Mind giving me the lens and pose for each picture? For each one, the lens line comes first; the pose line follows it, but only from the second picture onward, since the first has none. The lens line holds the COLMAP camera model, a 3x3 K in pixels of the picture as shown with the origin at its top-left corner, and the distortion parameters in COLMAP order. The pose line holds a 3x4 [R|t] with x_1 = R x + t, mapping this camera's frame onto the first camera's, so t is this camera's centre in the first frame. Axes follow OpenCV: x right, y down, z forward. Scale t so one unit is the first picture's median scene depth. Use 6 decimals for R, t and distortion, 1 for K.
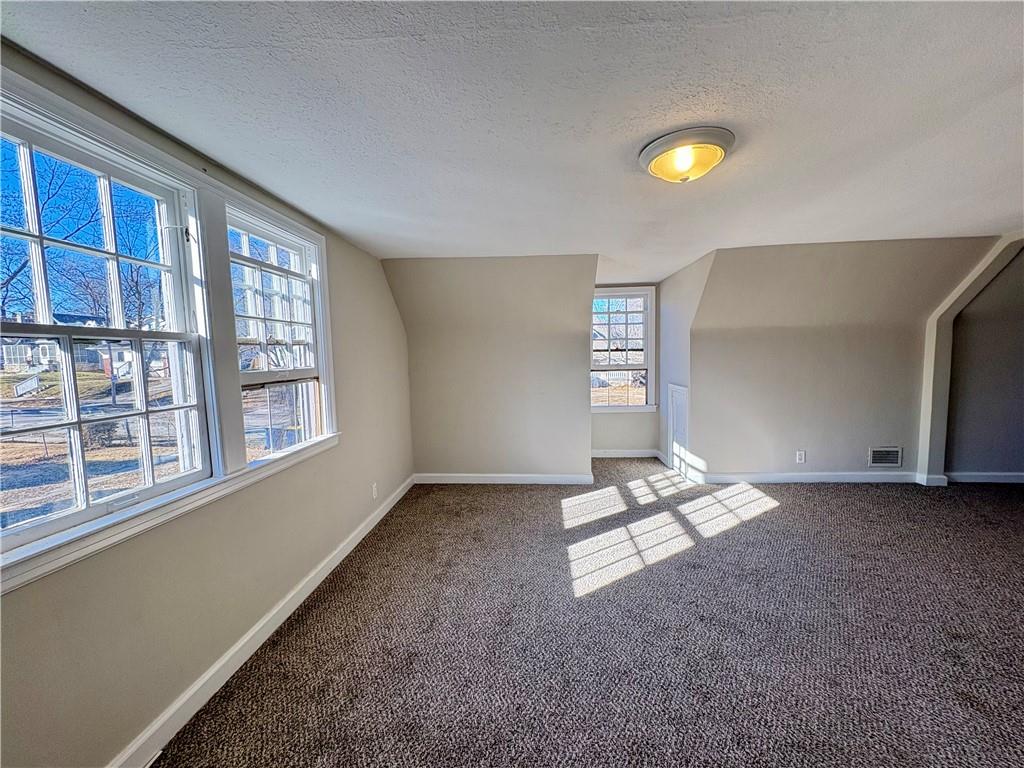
lens RADIAL K [[407.6, 0, 510.8], [0, 407.6, 387.0], [0, 0, 1]] dist [-0.000231, 0.000781]
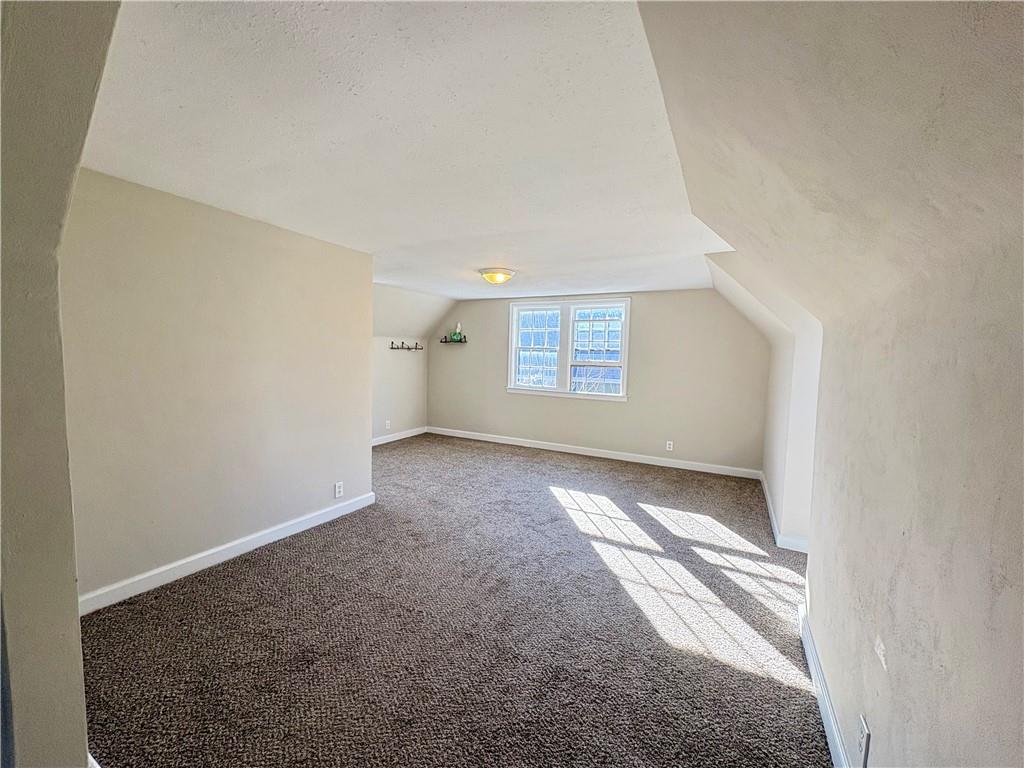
lens RADIAL K [[407.6, 0, 509.1], [0, 407.6, 381.8], [0, 0, 1]] dist [-0.000231, 0.000781]
pose [[-0.412130, 0.078305, -0.907754, 1.192772], [-0.088633, 0.988129, 0.125478, -0.111864], [0.906804, 0.132170, -0.400297, 0.953842]]
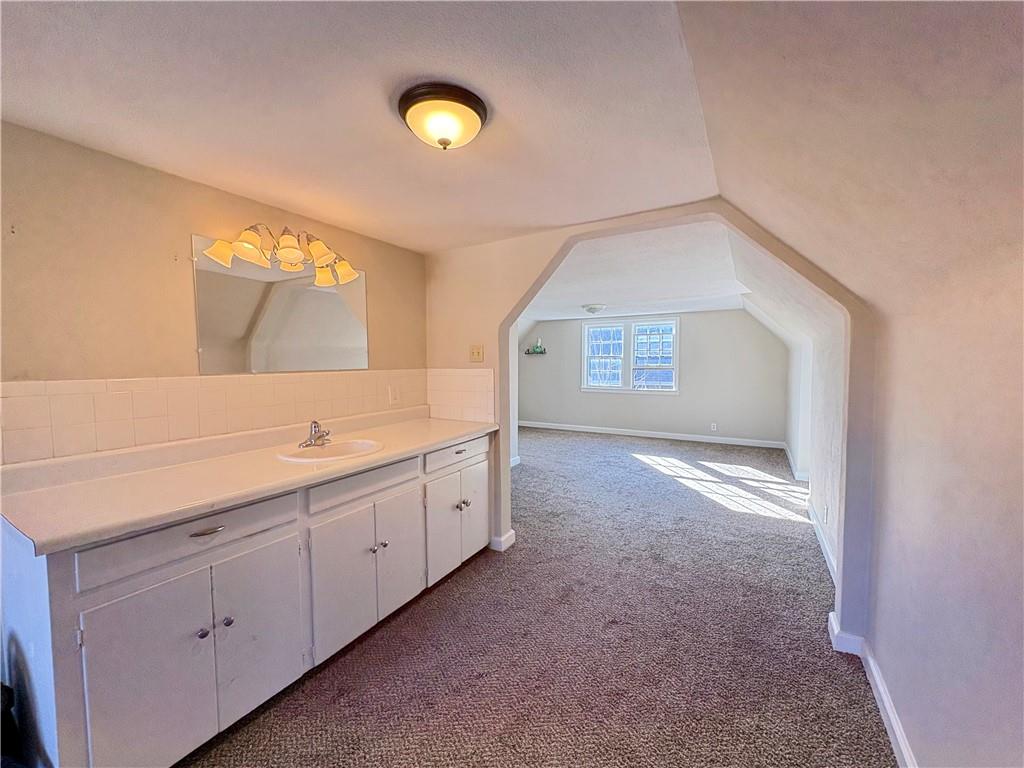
lens RADIAL K [[407.6, 0, 514.1], [0, 407.6, 382.5], [0, 0, 1]] dist [-0.000231, 0.000781]
pose [[-0.440925, 0.072326, -0.894625, 1.777484], [-0.058279, 0.992338, 0.108948, -0.119221], [0.895650, 0.100176, -0.433332, 0.890146]]
